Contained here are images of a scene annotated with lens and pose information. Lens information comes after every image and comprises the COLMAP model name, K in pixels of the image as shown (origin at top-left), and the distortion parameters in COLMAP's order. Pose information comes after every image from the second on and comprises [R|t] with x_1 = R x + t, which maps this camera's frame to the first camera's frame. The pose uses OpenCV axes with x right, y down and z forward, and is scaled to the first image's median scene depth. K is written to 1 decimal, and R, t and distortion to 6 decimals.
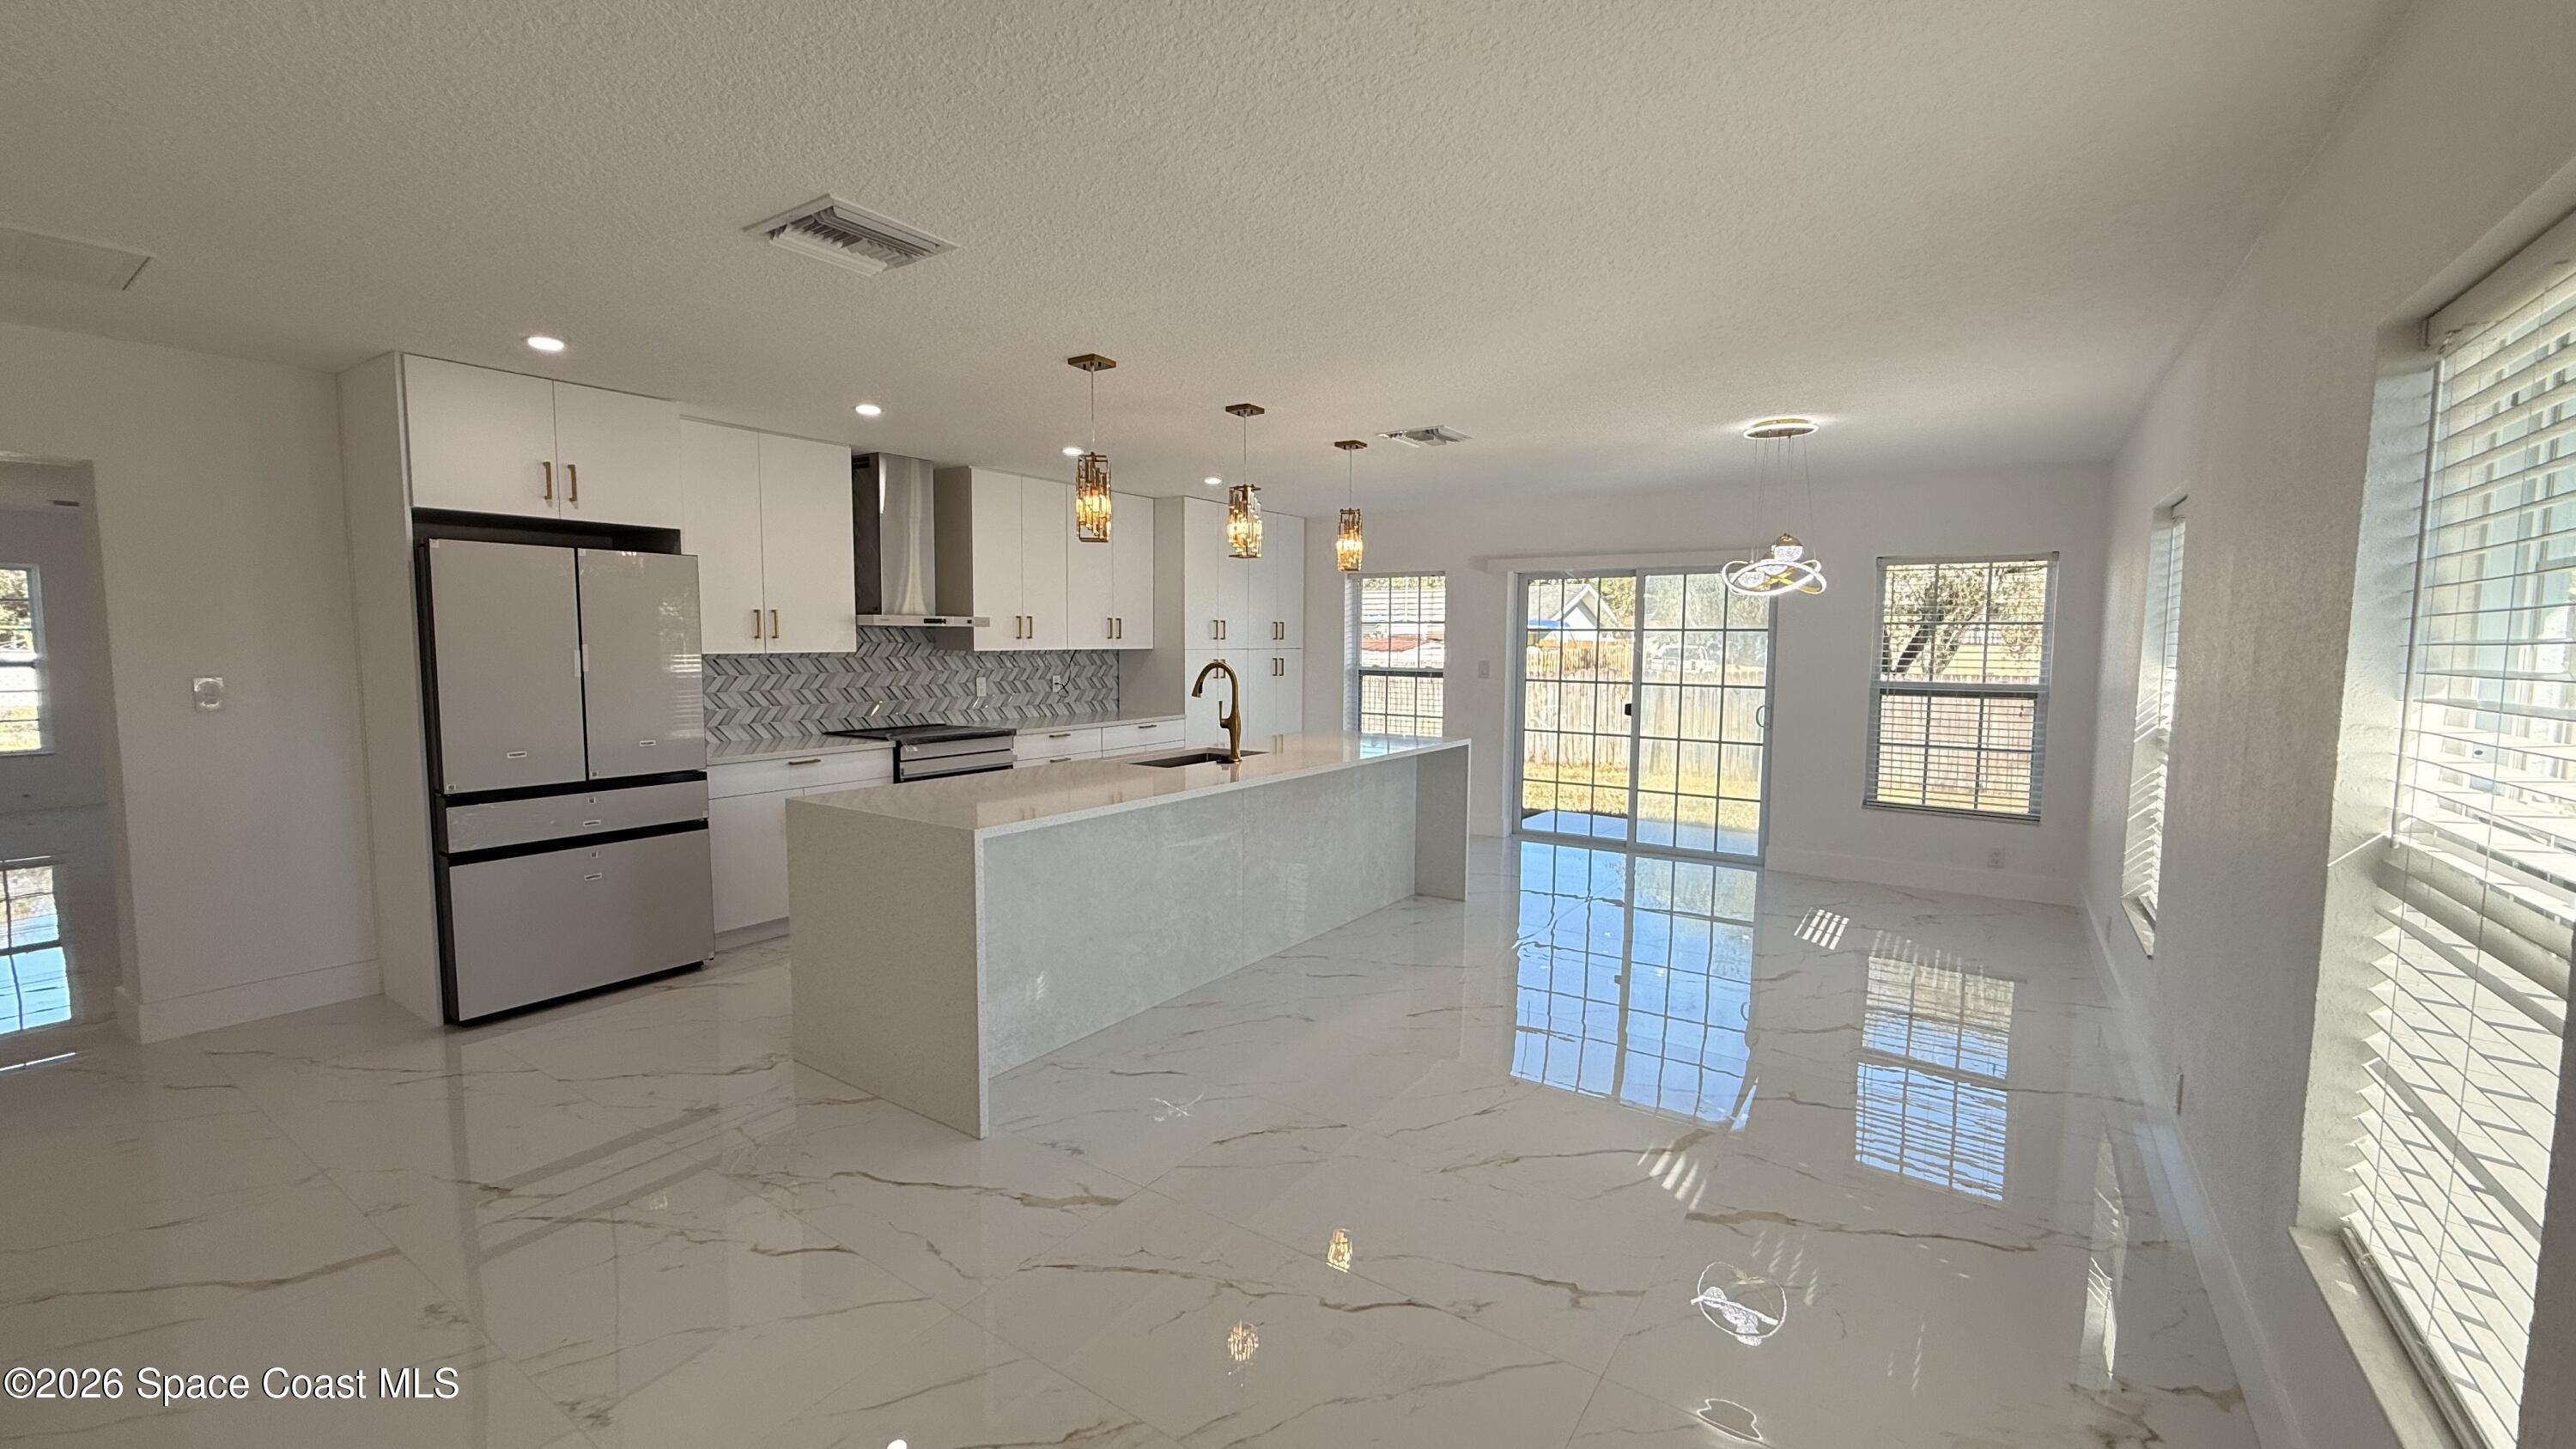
lens RADIAL K [[1023.9, 0, 1279.1], [0, 1023.9, 721.9], [0, 0, 1]] dist [0.000755, -0.000563]
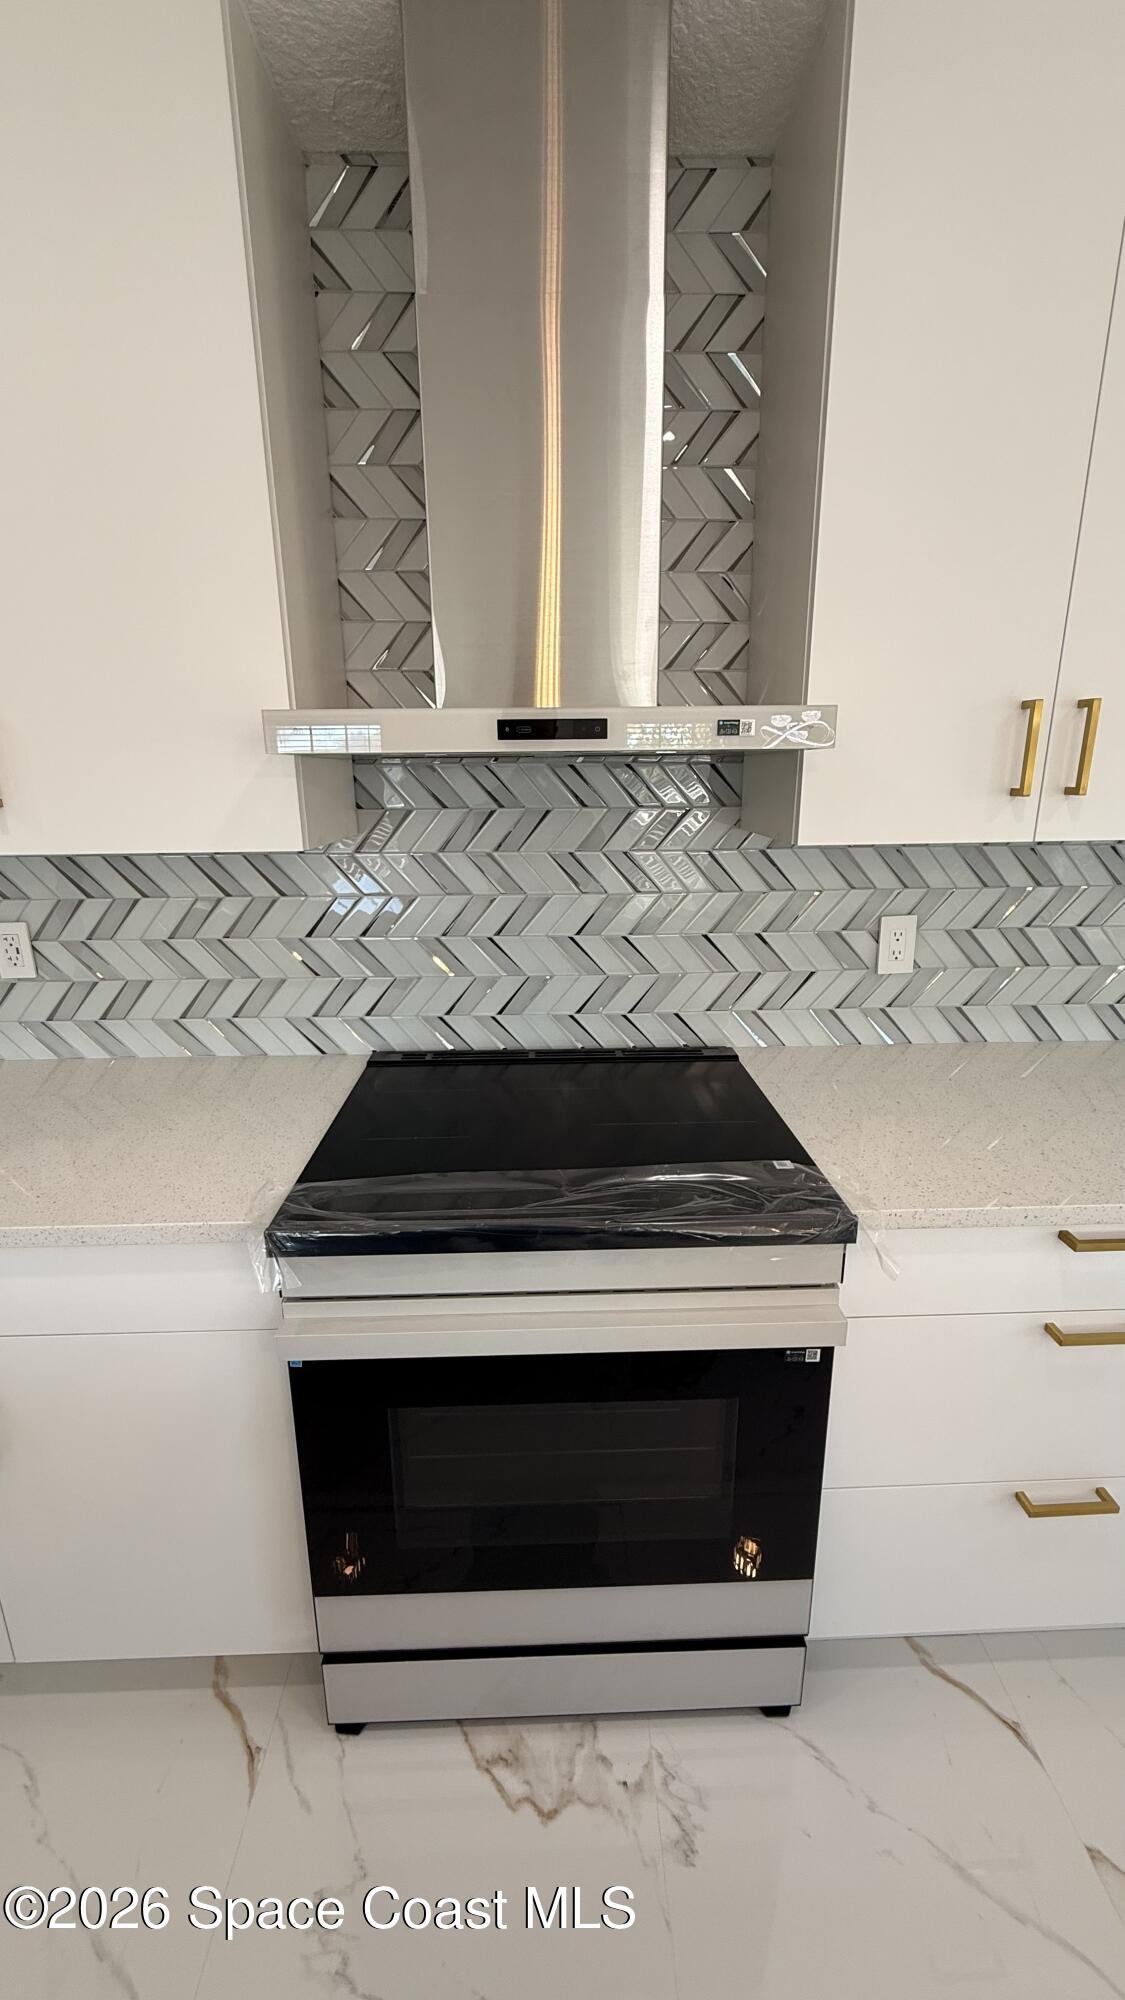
lens RADIAL K [[794.9, 0, 563.5], [0, 794.9, 996.1], [0, 0, 1]] dist [0.000755, -0.000563]
pose [[0.587166, 0.203348, -0.783508, -0.176325], [-0.054855, 0.975703, 0.212121, -0.076821], [0.807606, -0.081571, 0.584054, 0.889761]]
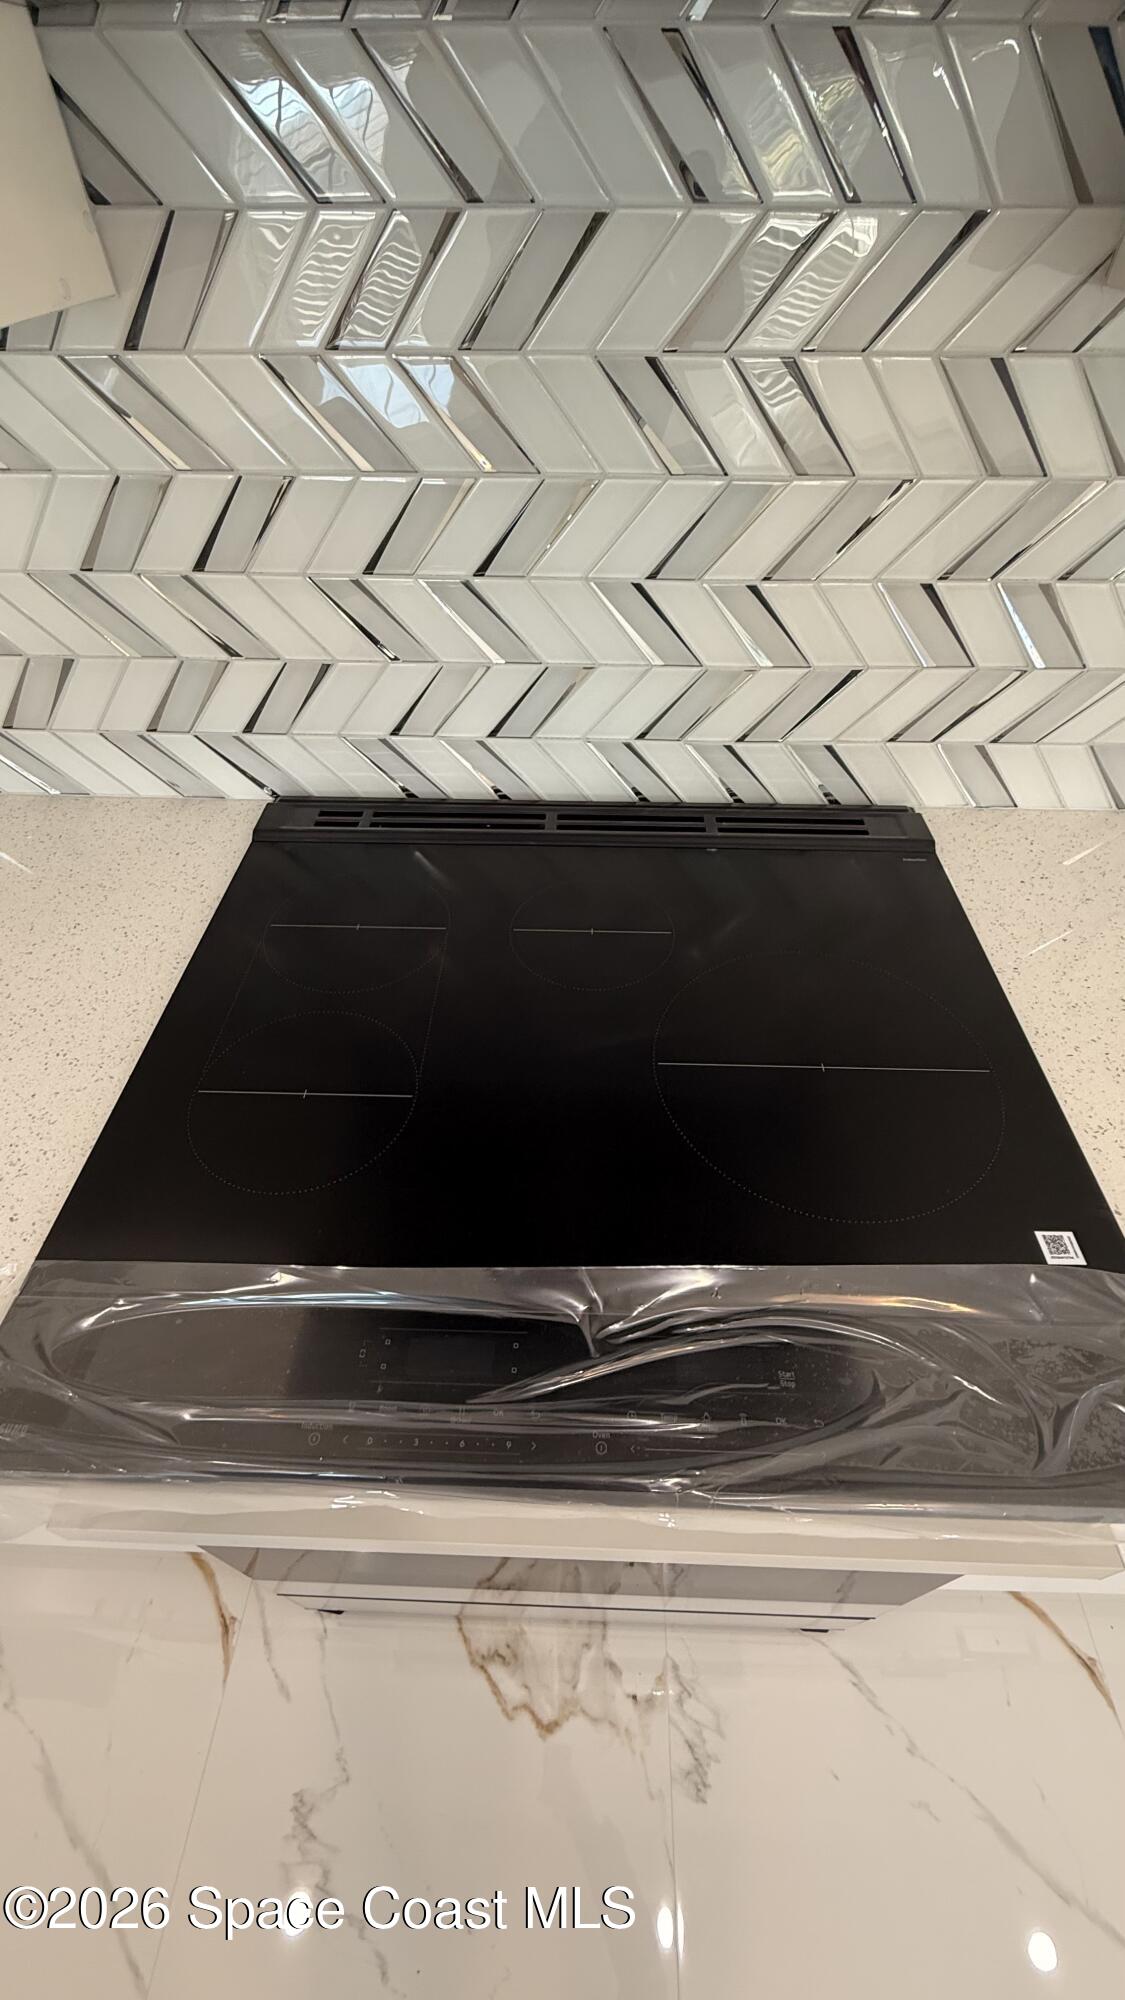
lens RADIAL K [[794.9, 0, 563.7], [0, 794.9, 993.6], [0, 0, 1]] dist [0.000755, -0.000563]
pose [[0.534215, 0.608206, -0.587112, -0.291165], [-0.060984, 0.720438, 0.690833, -0.079078], [0.843146, -0.333249, 0.421959, 0.972222]]
